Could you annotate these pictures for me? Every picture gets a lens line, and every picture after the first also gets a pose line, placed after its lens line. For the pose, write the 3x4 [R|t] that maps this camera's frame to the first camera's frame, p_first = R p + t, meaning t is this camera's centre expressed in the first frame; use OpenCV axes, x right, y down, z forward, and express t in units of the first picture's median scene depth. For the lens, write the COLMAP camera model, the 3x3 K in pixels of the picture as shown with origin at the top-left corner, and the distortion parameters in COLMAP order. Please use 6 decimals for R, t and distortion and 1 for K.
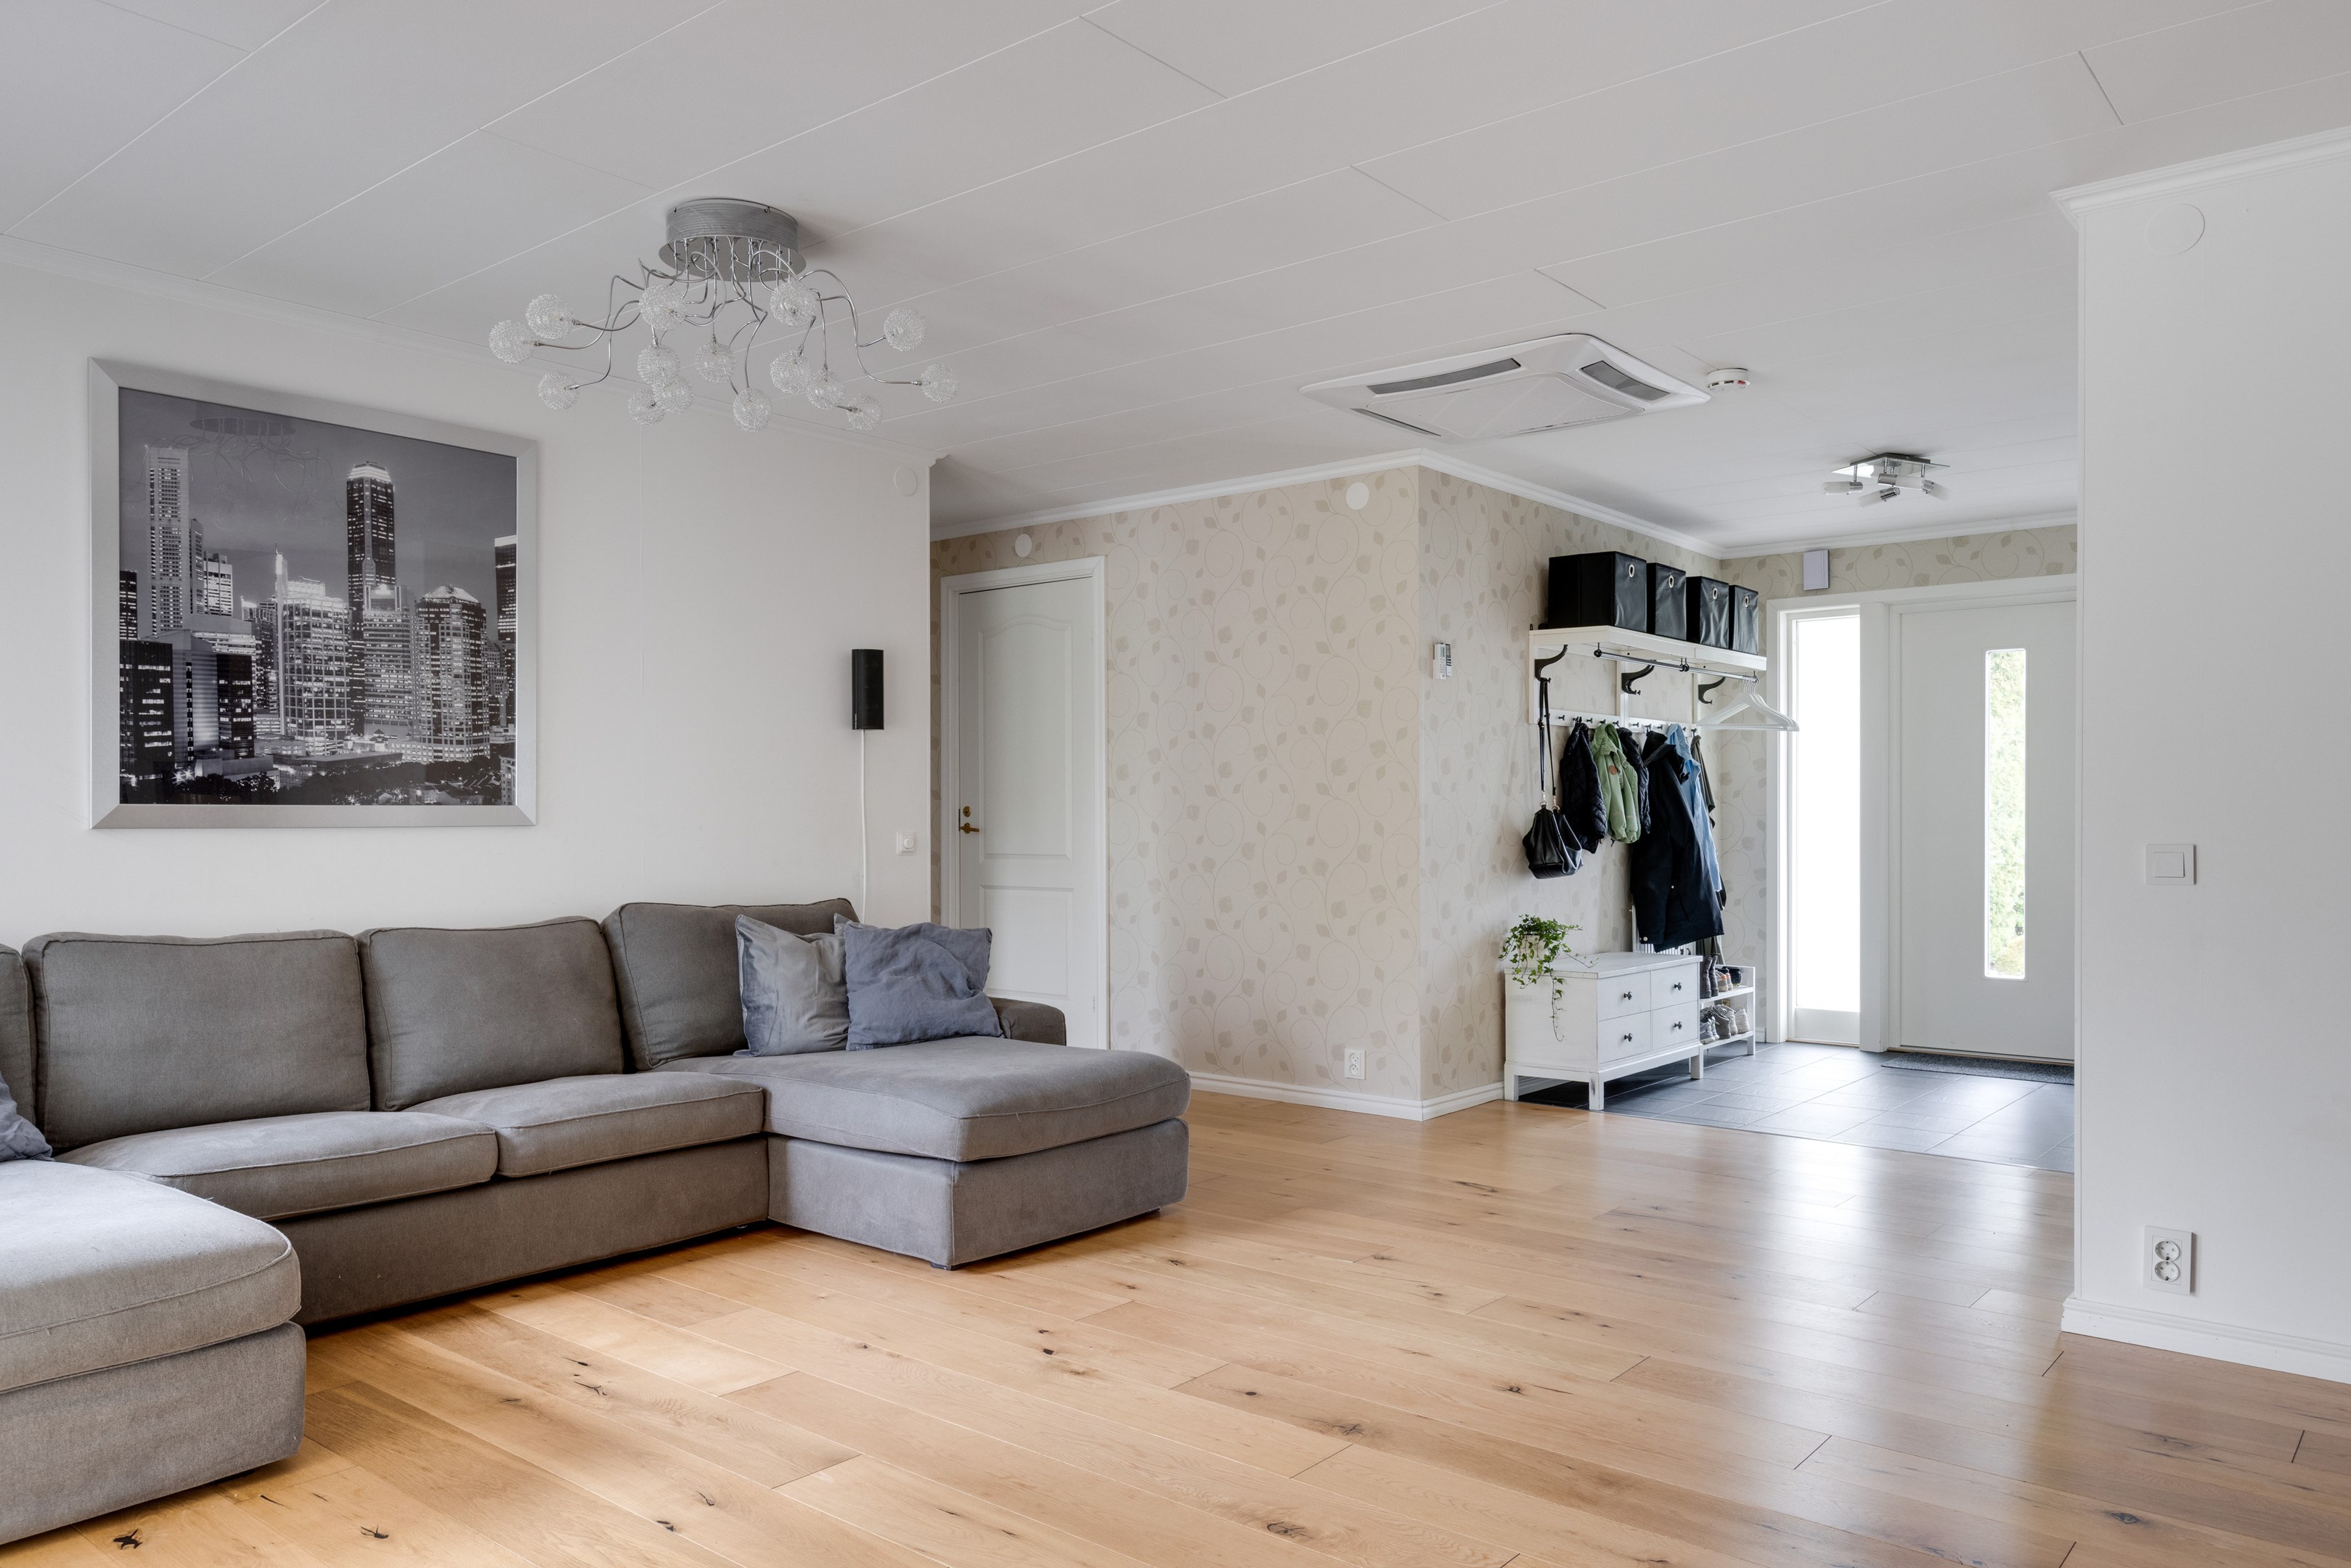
lens RADIAL K [[1646.1, 0, 1171.8], [0, 1646.1, 790.9], [0, 0, 1]] dist [0.013693, 0.002670]
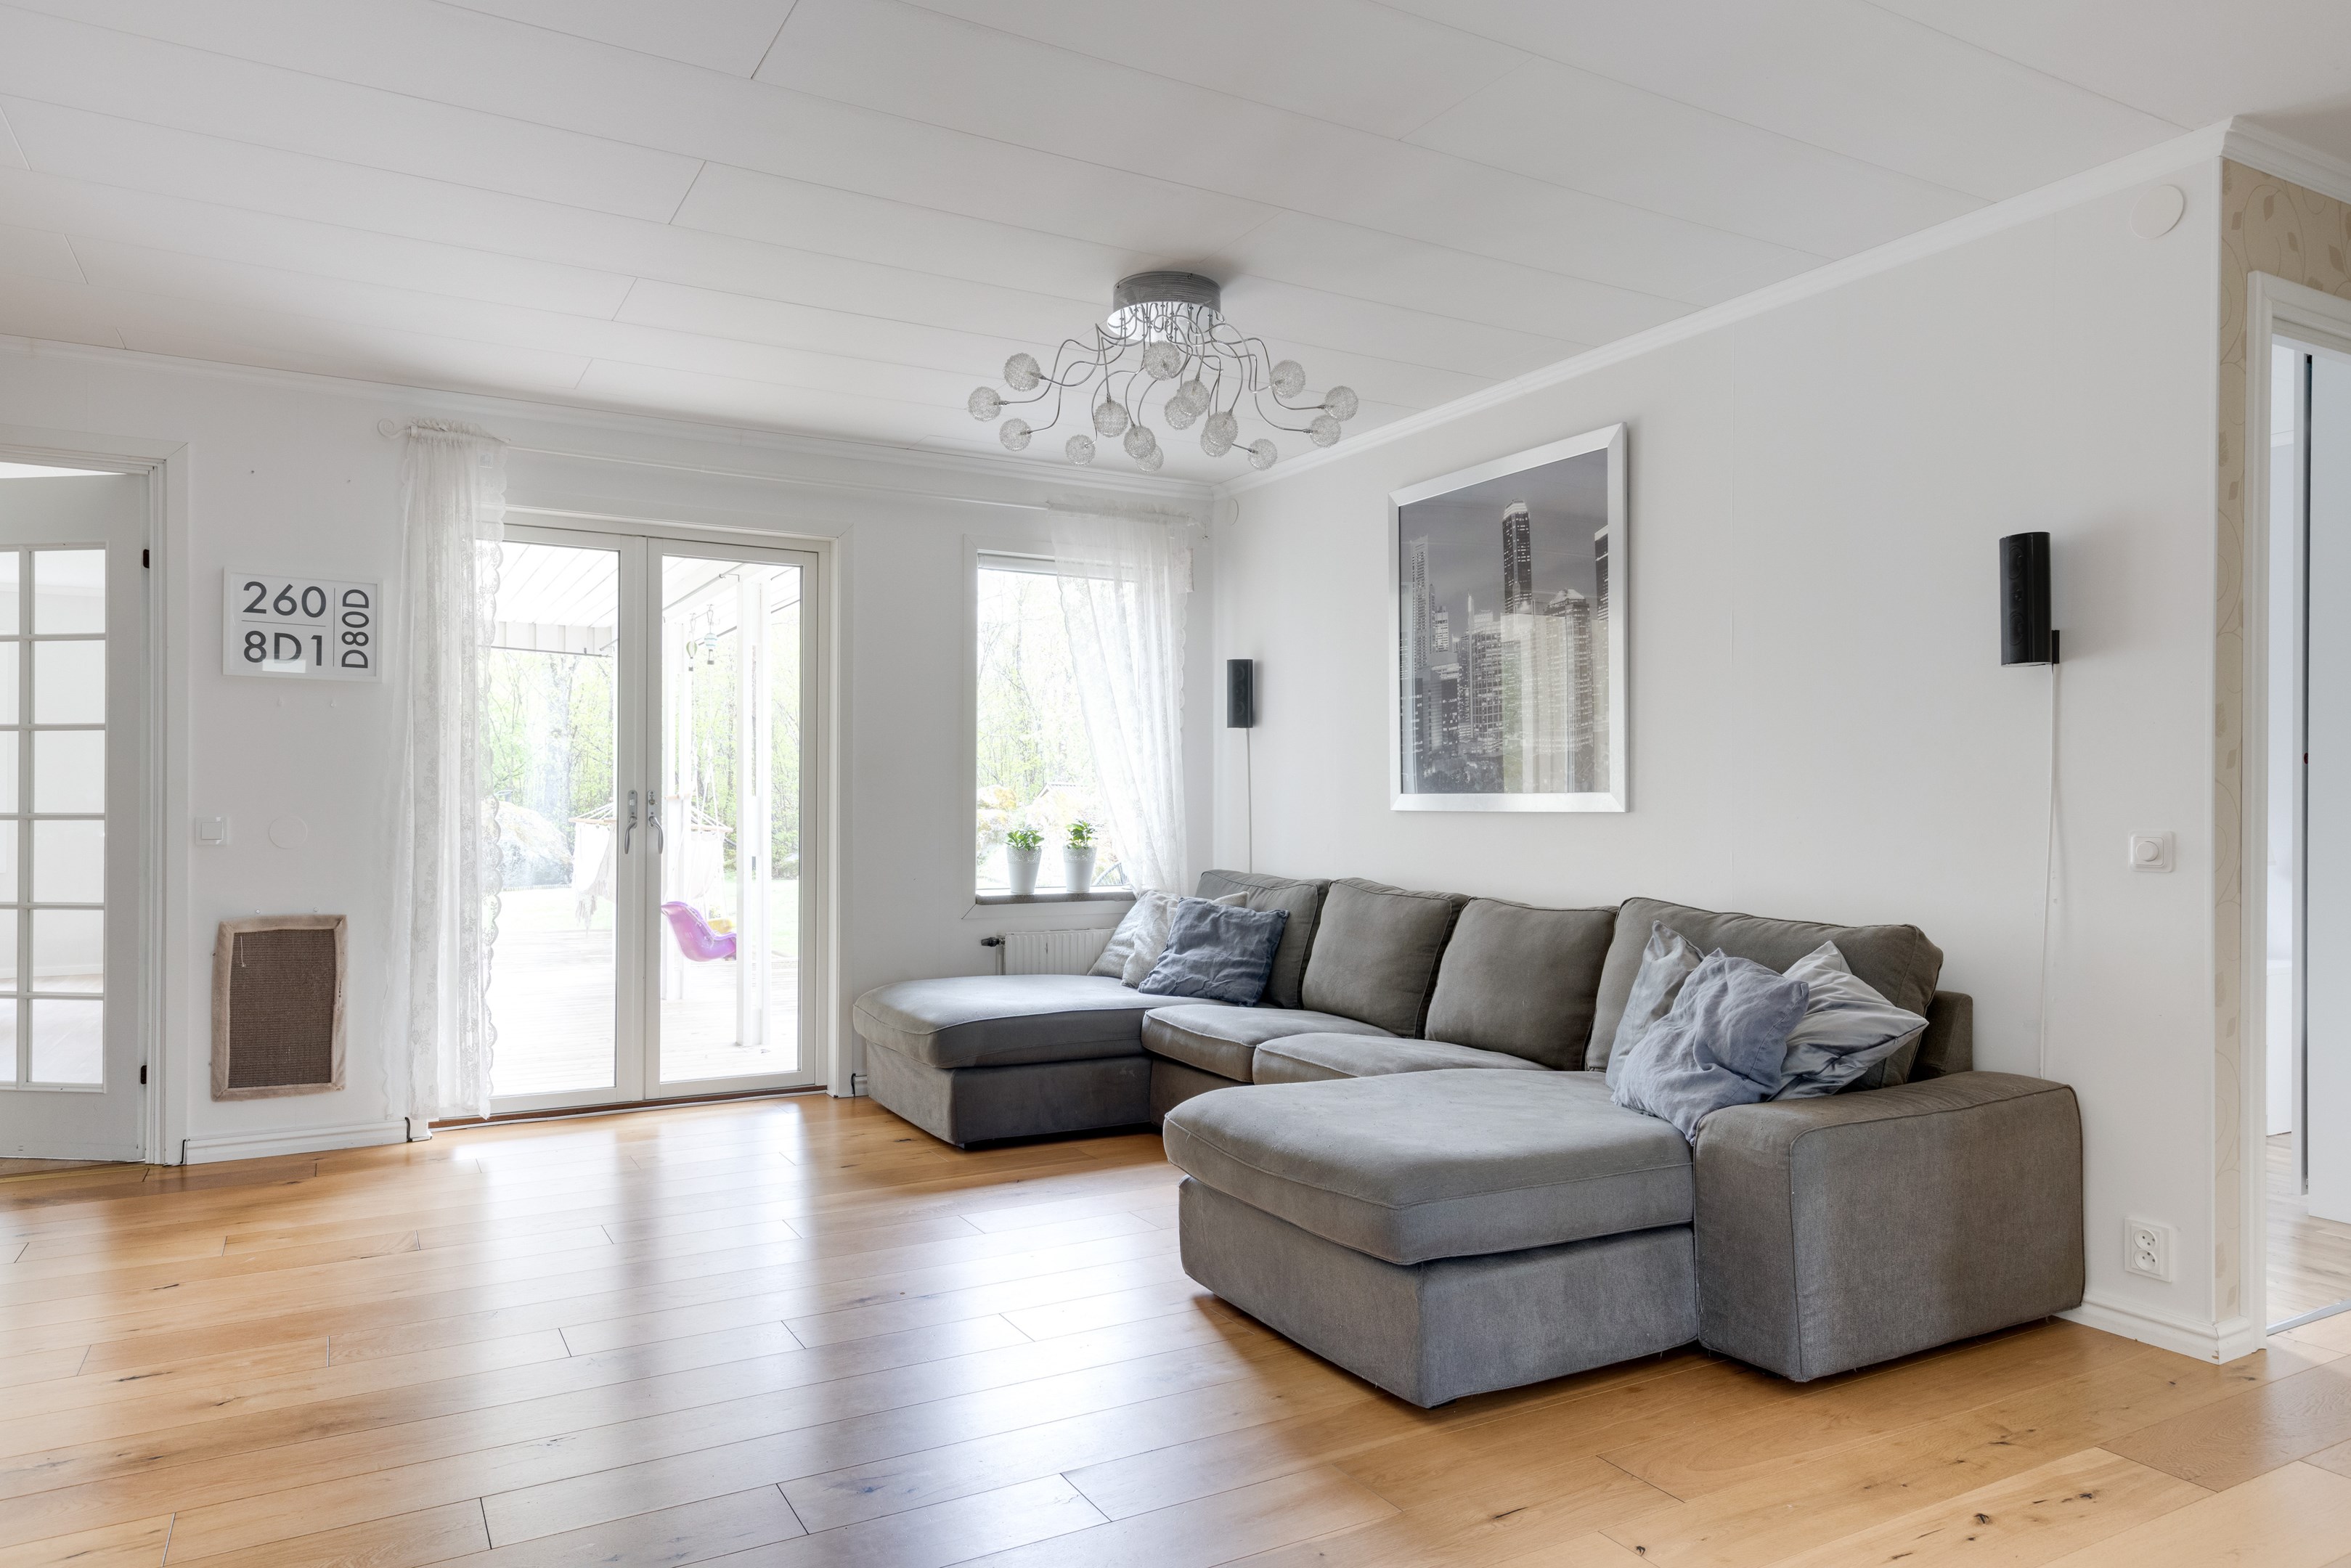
lens RADIAL K [[1507.7, 0, 1173.5], [0, 1507.7, 798.4], [0, 0, 1]] dist [0.029729, 0.005295]
pose [[-0.350686, -0.000514, -0.936493, 0.581481], [0.016267, 0.999846, -0.006641, 0.015229], [0.936352, -0.017563, -0.350624, 1.106298]]
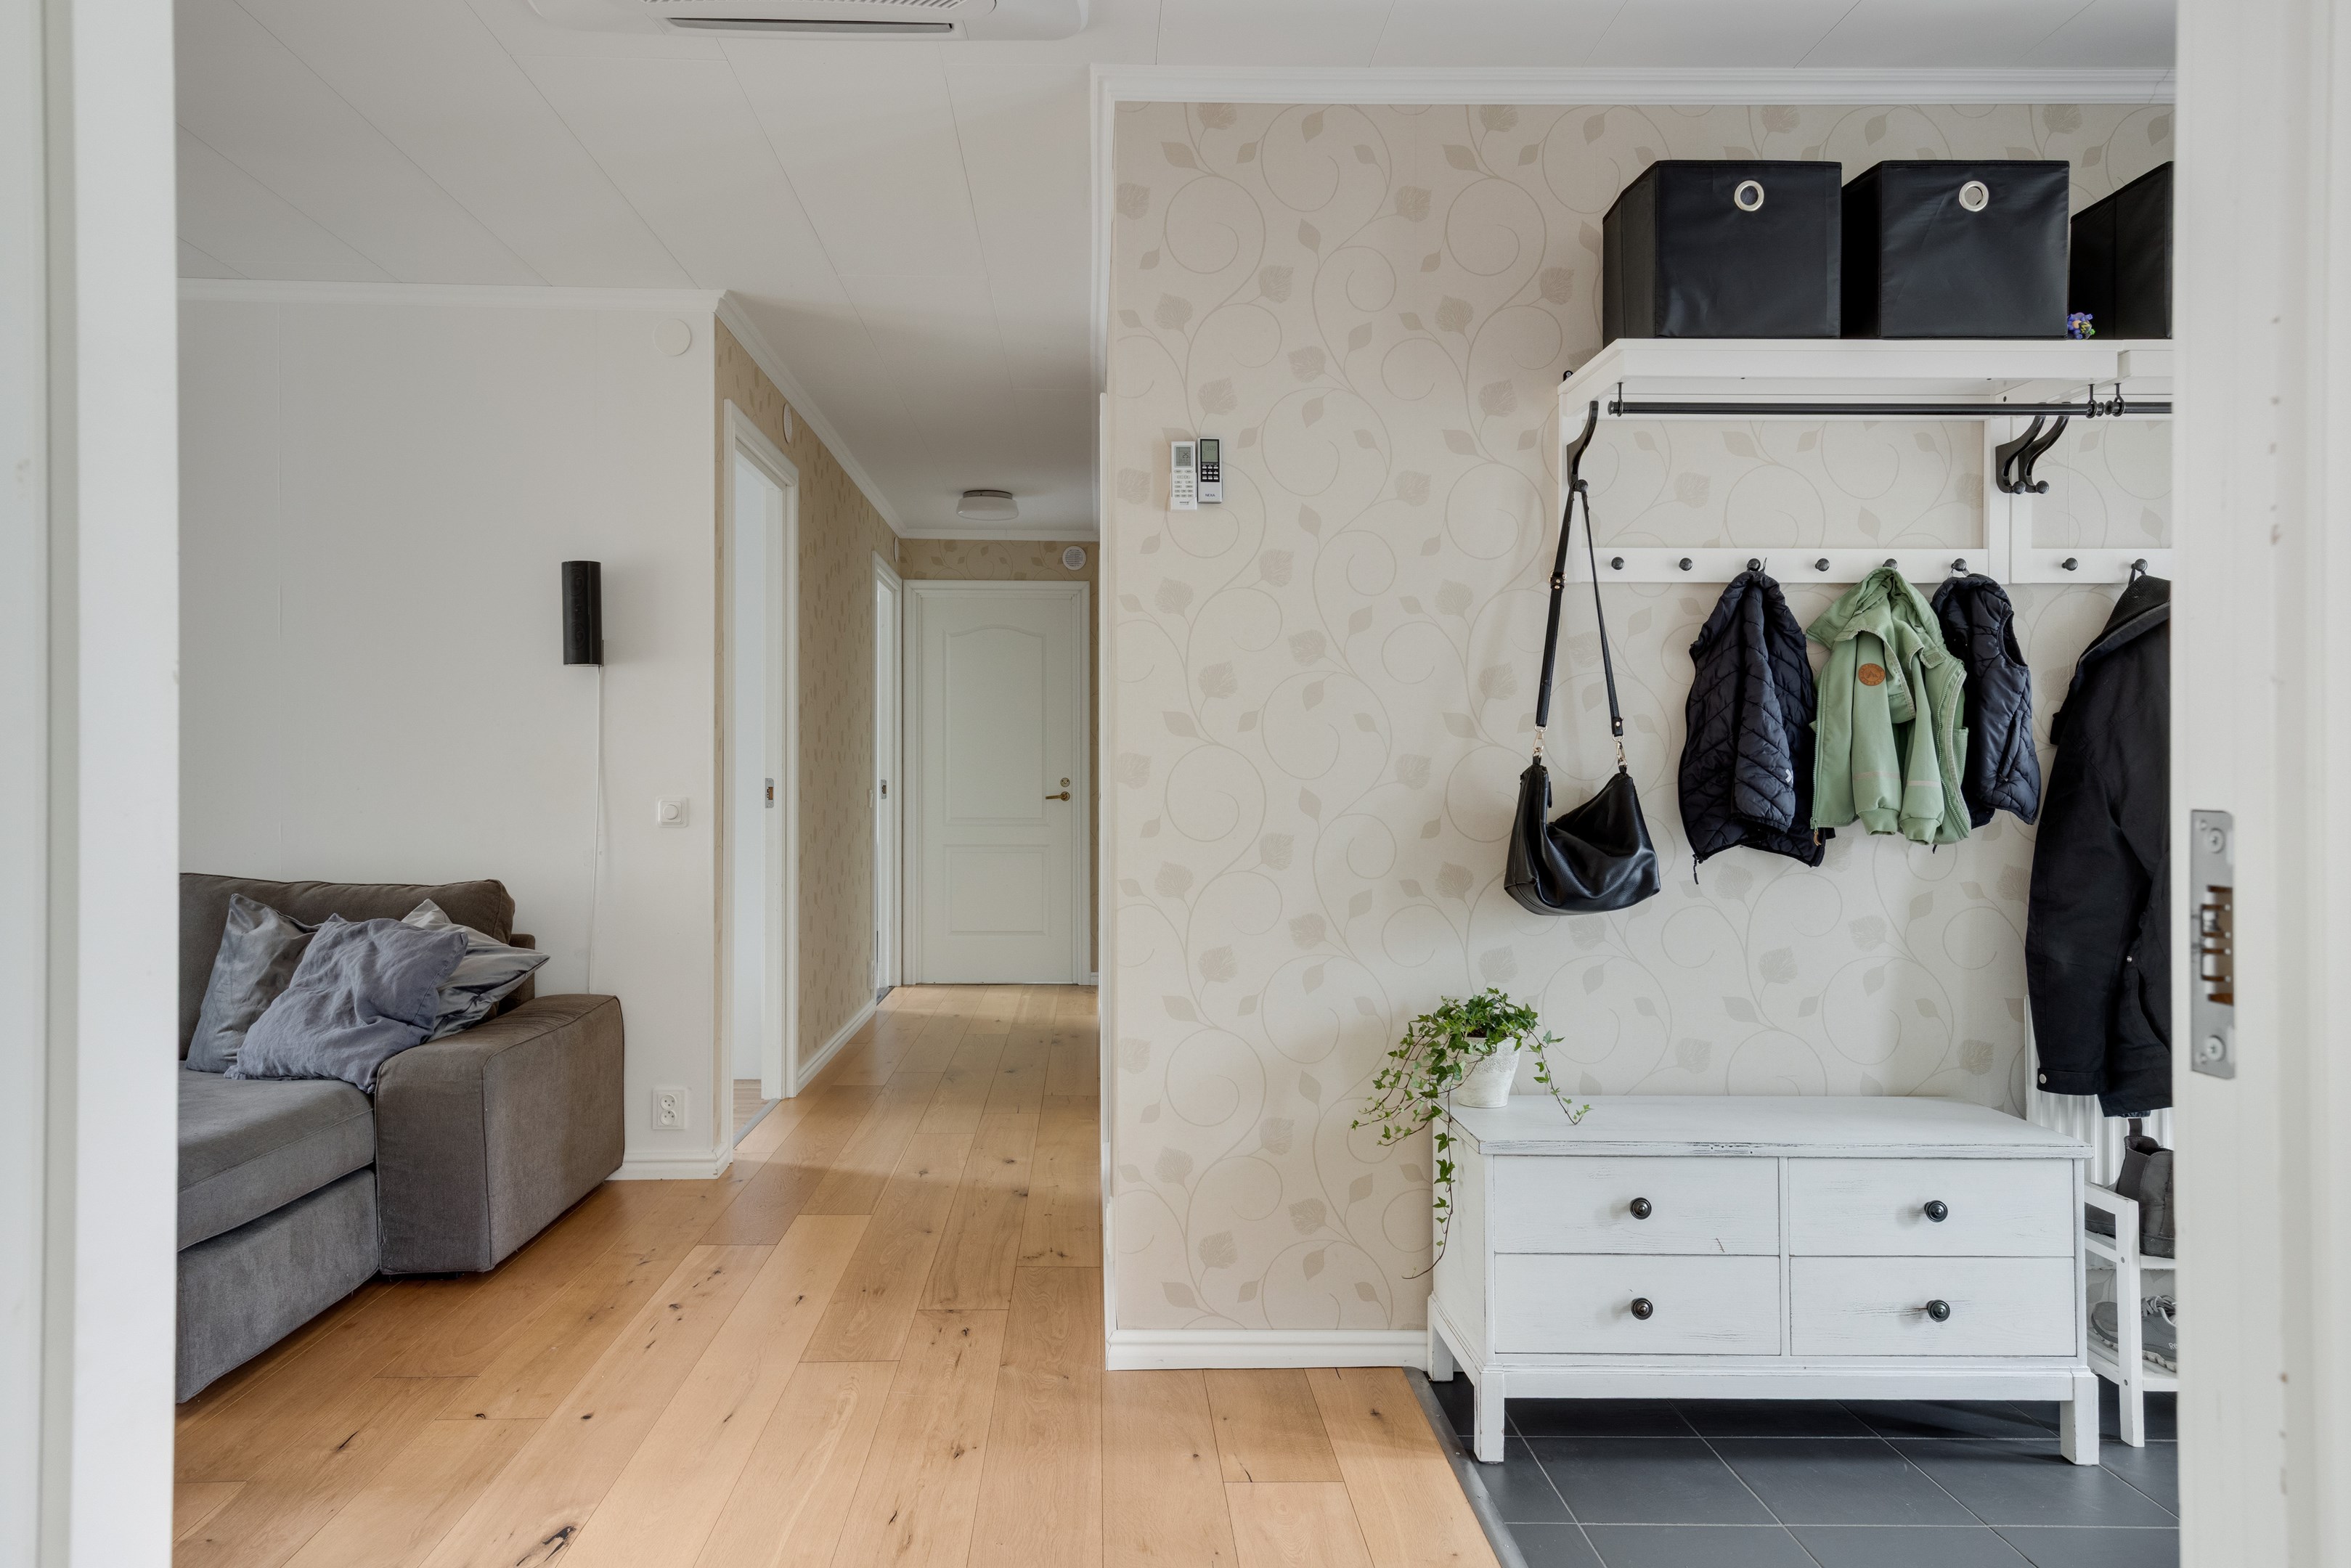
lens RADIAL K [[1507.7, 0, 1155.3], [0, 1507.7, 755.4], [0, 0, 1]] dist [0.029729, 0.005295]
pose [[0.653400, -0.007134, -0.756979, 0.667281], [0.008598, 0.999961, -0.002002, 0.011604], [0.756964, -0.005200, 0.653436, 0.897012]]
